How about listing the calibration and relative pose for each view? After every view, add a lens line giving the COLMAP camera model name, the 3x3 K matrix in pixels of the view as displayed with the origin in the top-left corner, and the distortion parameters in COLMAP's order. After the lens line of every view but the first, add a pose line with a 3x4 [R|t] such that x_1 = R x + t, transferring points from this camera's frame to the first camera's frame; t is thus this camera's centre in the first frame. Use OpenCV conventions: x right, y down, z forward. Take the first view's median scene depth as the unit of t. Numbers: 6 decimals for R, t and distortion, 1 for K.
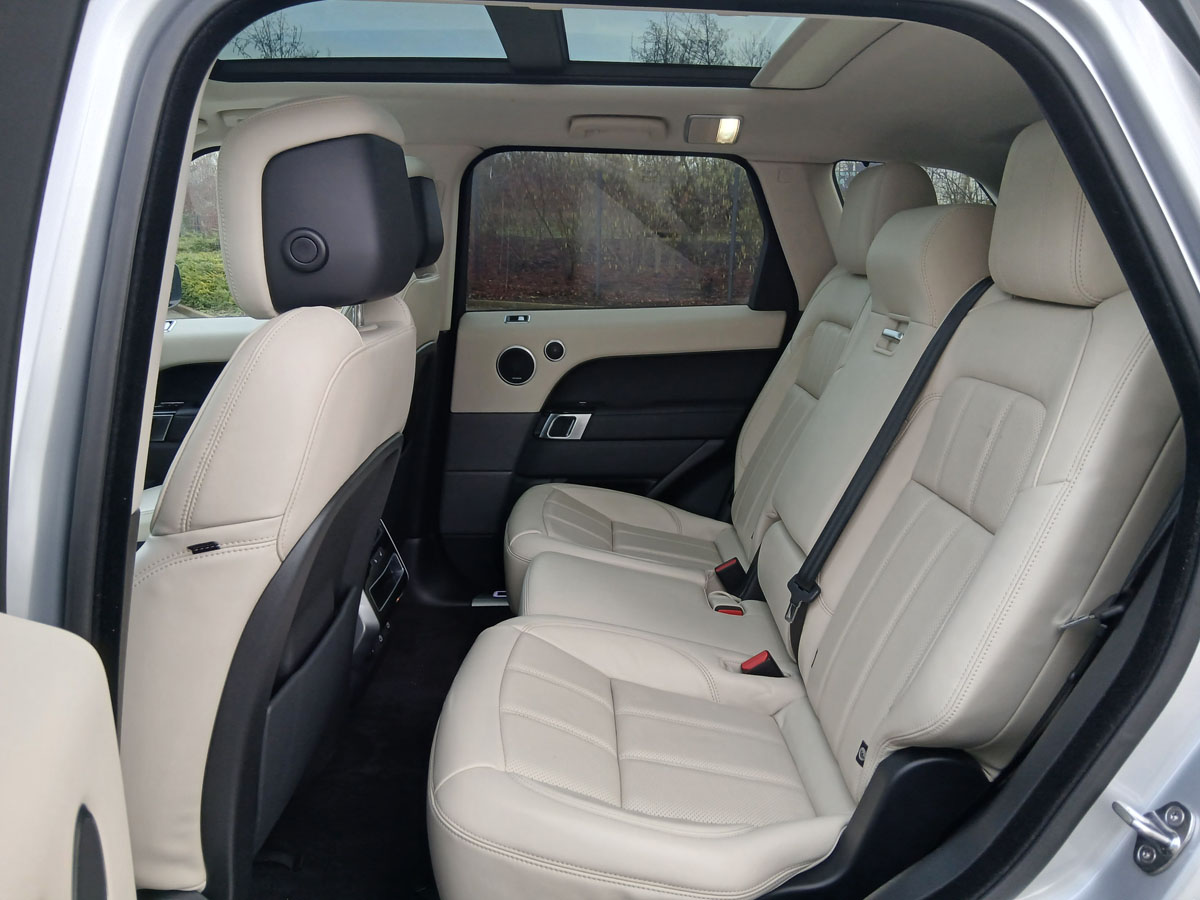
lens RADIAL K [[923.2, 0, 599.7], [0, 923.2, 426.6], [0, 0, 1]] dist [0.074399, -0.114434]
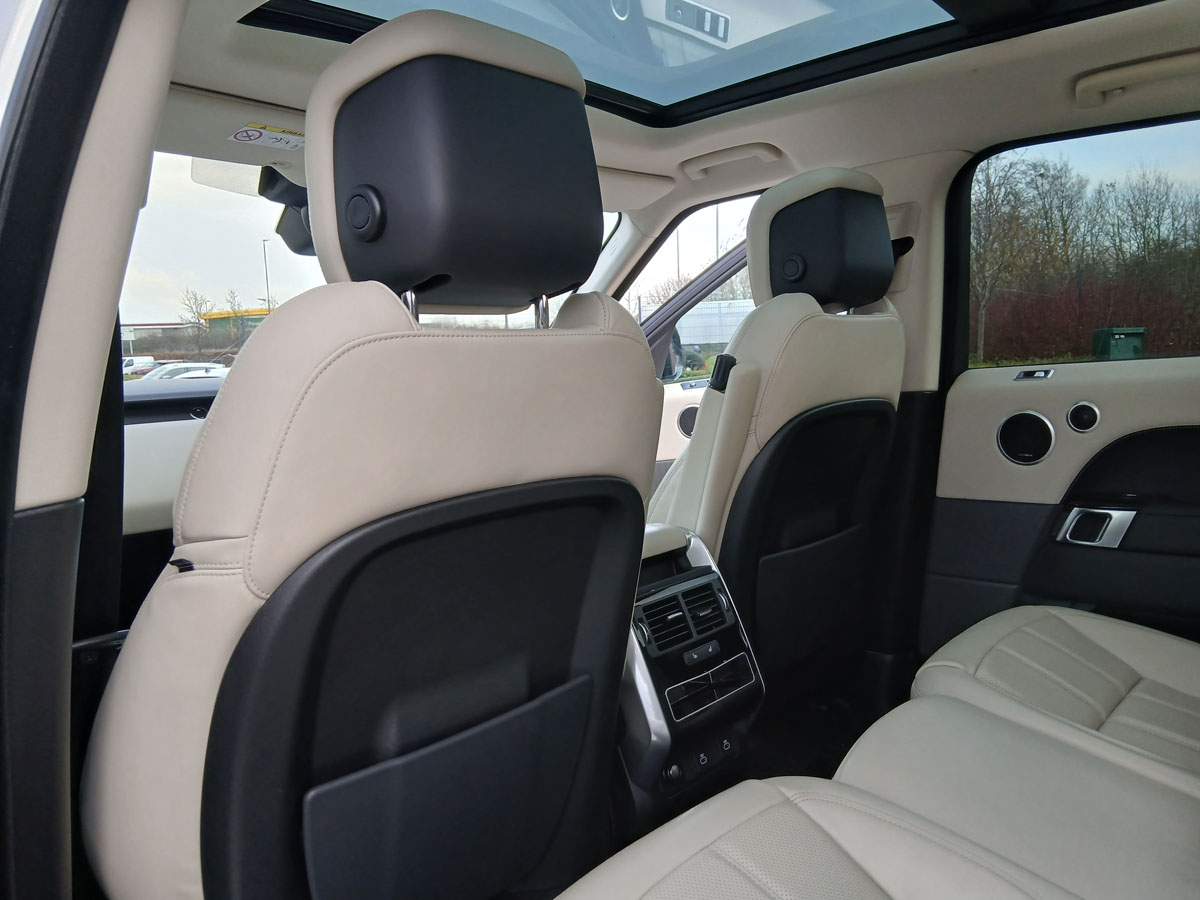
lens RADIAL K [[923.2, 0, 599.7], [0, 923.2, 426.6], [0, 0, 1]] dist [0.074399, -0.114434]
pose [[0.741287, 0.012325, -0.671076, 0.154708], [-0.090368, 0.992560, -0.081593, 0.015586], [0.665077, 0.121128, 0.736885, 0.234989]]
